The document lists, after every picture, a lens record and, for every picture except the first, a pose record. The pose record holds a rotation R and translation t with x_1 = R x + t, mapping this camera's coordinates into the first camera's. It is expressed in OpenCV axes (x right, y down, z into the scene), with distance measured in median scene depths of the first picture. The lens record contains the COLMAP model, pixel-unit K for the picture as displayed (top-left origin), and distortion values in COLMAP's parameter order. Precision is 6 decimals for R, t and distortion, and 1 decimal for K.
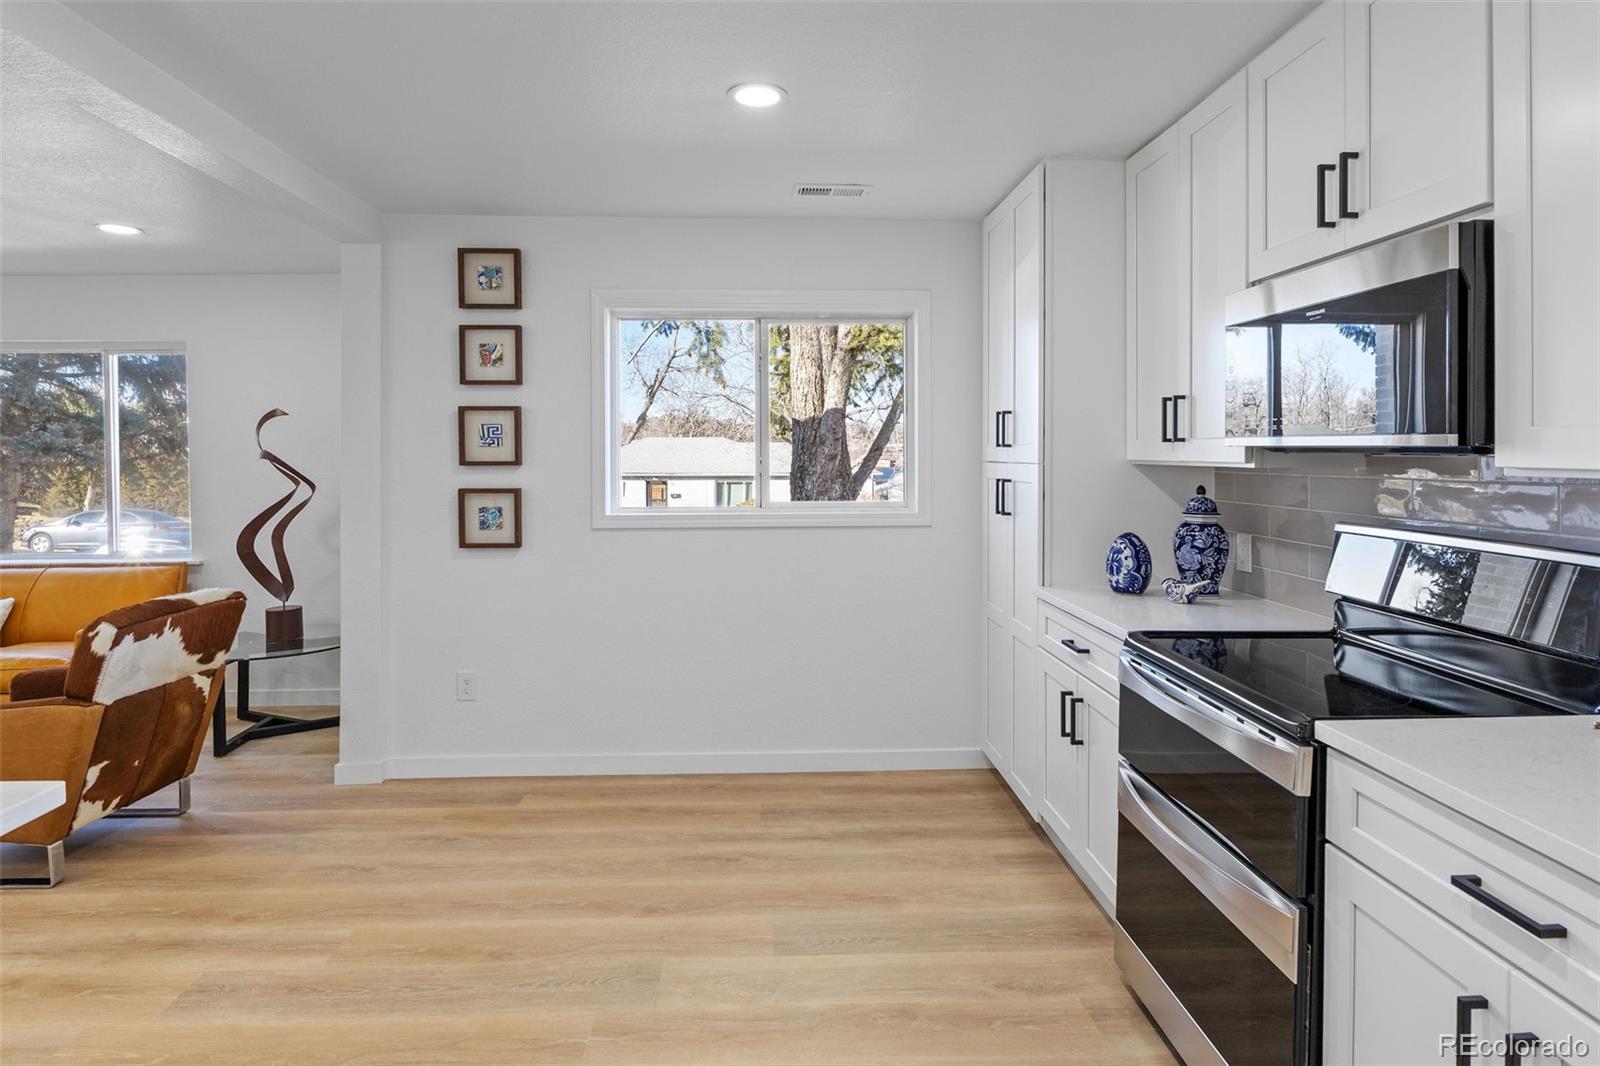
lens RADIAL K [[883.9, 0, 799.7], [0, 883.9, 465.2], [0, 0, 1]] dist [-0.000626, -0.000027]
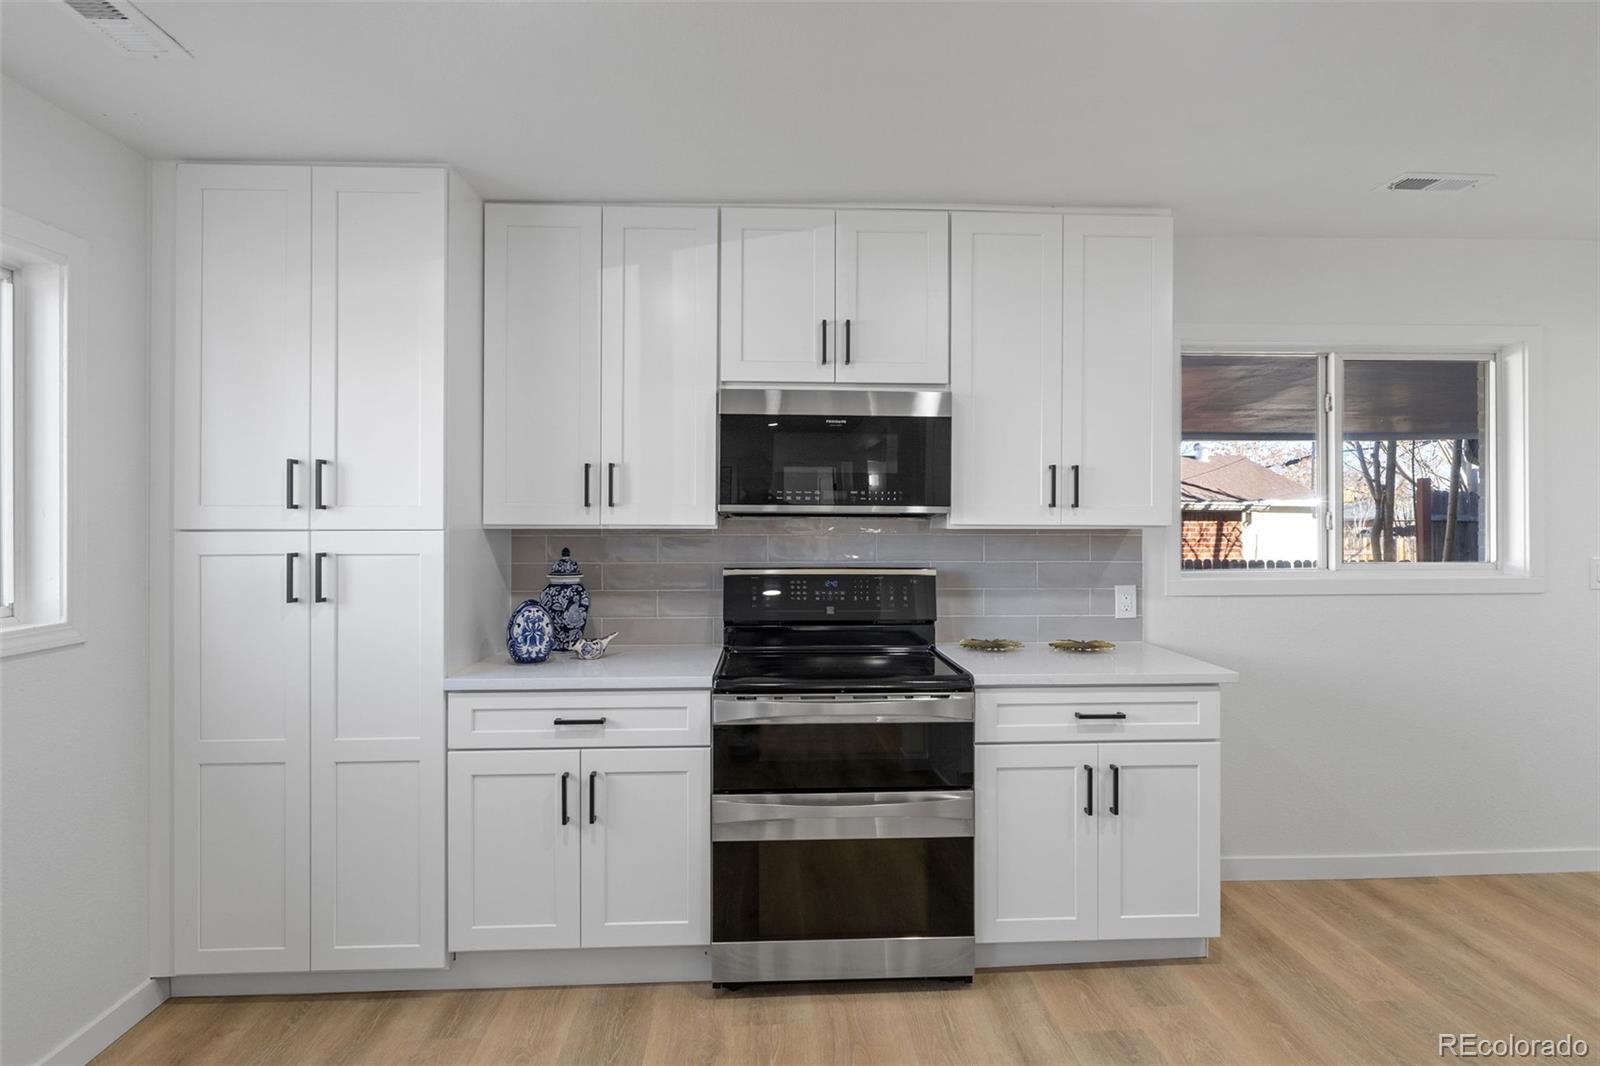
lens RADIAL K [[880.4, 0, 801.2], [0, 880.4, 509.6], [0, 0, 1]] dist [0.000787, -0.000529]
pose [[-0.011398, 0.008580, 0.999898, -0.598989], [0.012203, 0.999890, -0.008441, -0.010289], [-0.999861, 0.012105, -0.011501, 0.728262]]
